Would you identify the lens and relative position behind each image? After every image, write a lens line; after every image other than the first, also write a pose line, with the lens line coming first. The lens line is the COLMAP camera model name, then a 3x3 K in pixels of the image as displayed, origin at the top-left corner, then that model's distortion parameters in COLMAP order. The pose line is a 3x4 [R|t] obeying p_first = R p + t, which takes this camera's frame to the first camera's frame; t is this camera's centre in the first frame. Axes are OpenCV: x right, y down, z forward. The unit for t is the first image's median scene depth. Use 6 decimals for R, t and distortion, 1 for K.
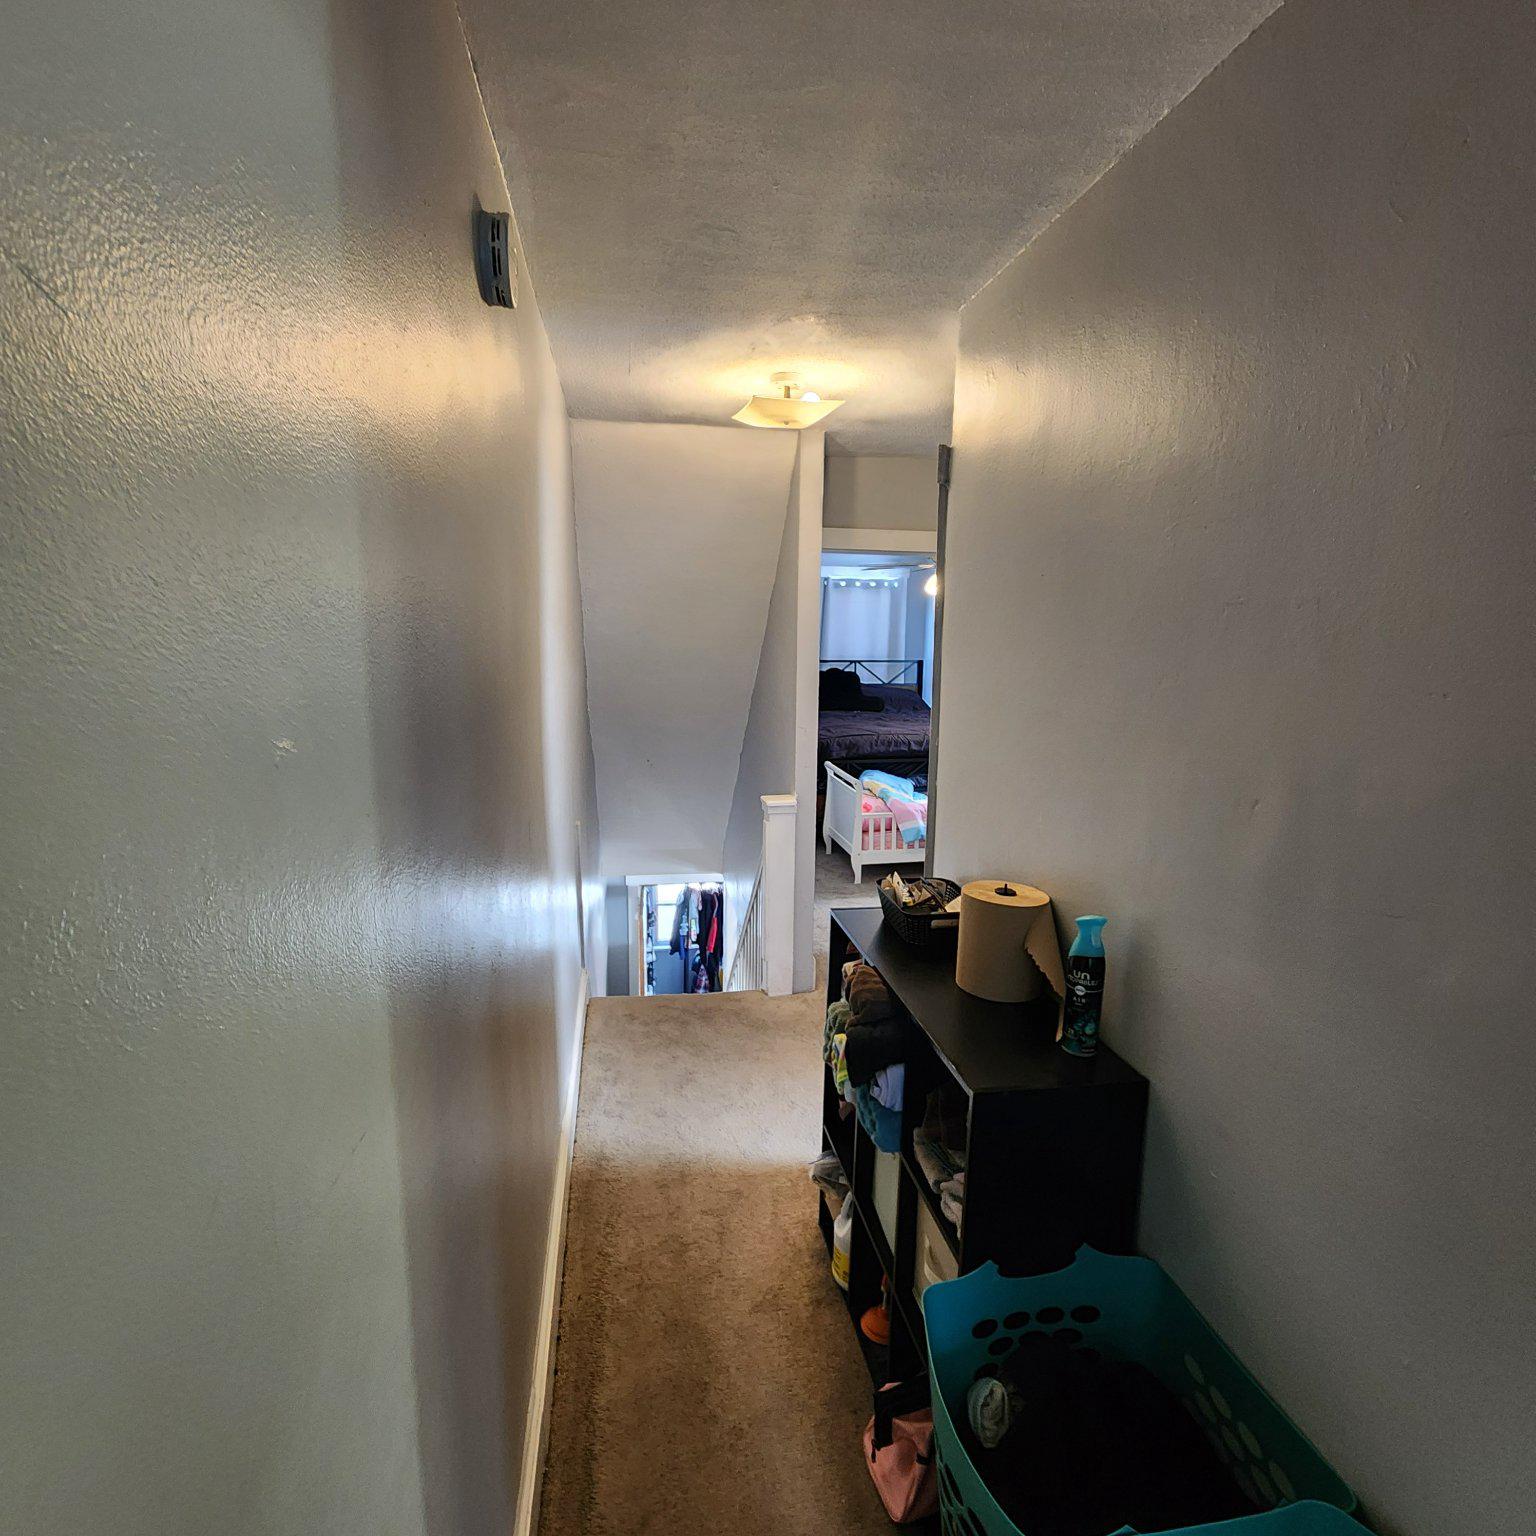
lens RADIAL K [[846.1, 0, 767.0], [0, 846.1, 770.9], [0, 0, 1]] dist [-0.005350, 0.002110]
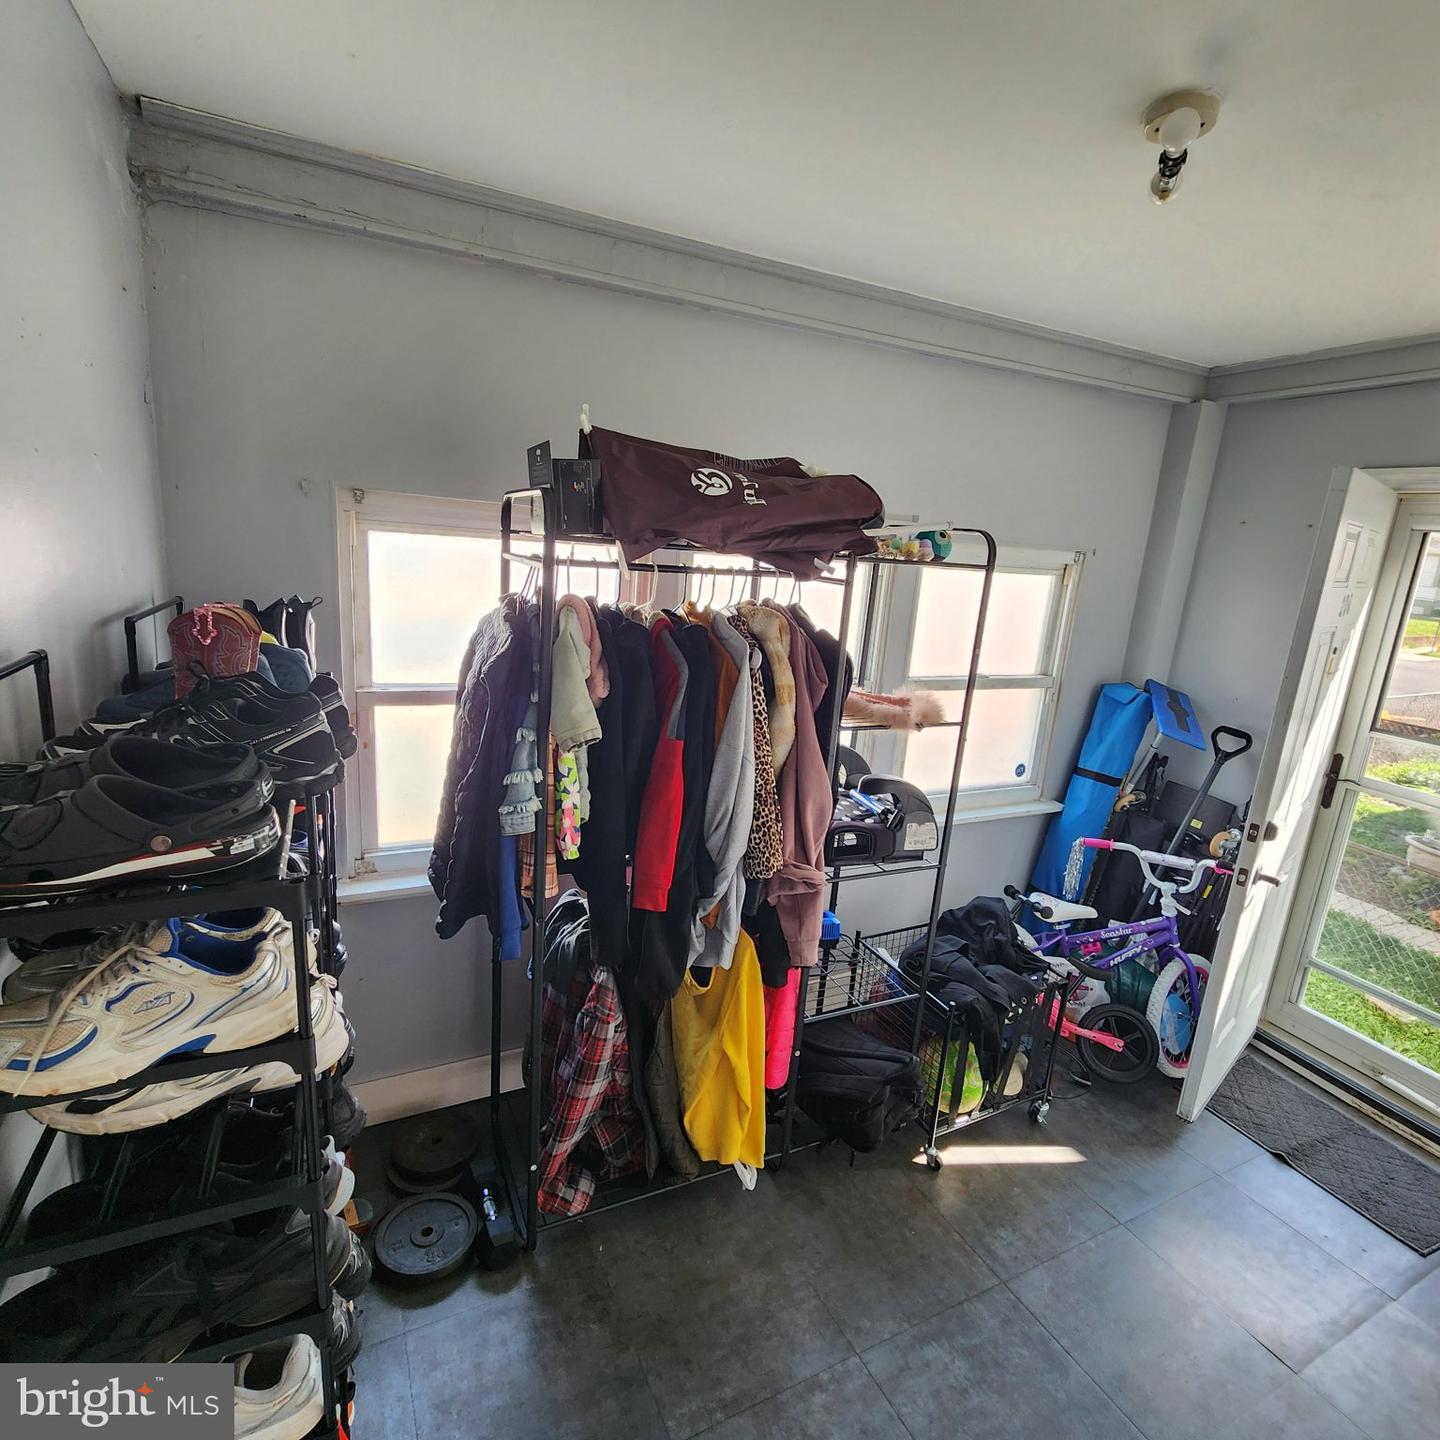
lens RADIAL K [[793.2, 0, 723.0], [0, 793.2, 718.1], [0, 0, 1]] dist [-0.005350, 0.002110]
pose [[0.960851, 0.001562, 0.277061, -0.102136], [-0.029401, 0.994913, 0.096352, 0.148544], [-0.275501, -0.100726, 0.956009, 0.811339]]
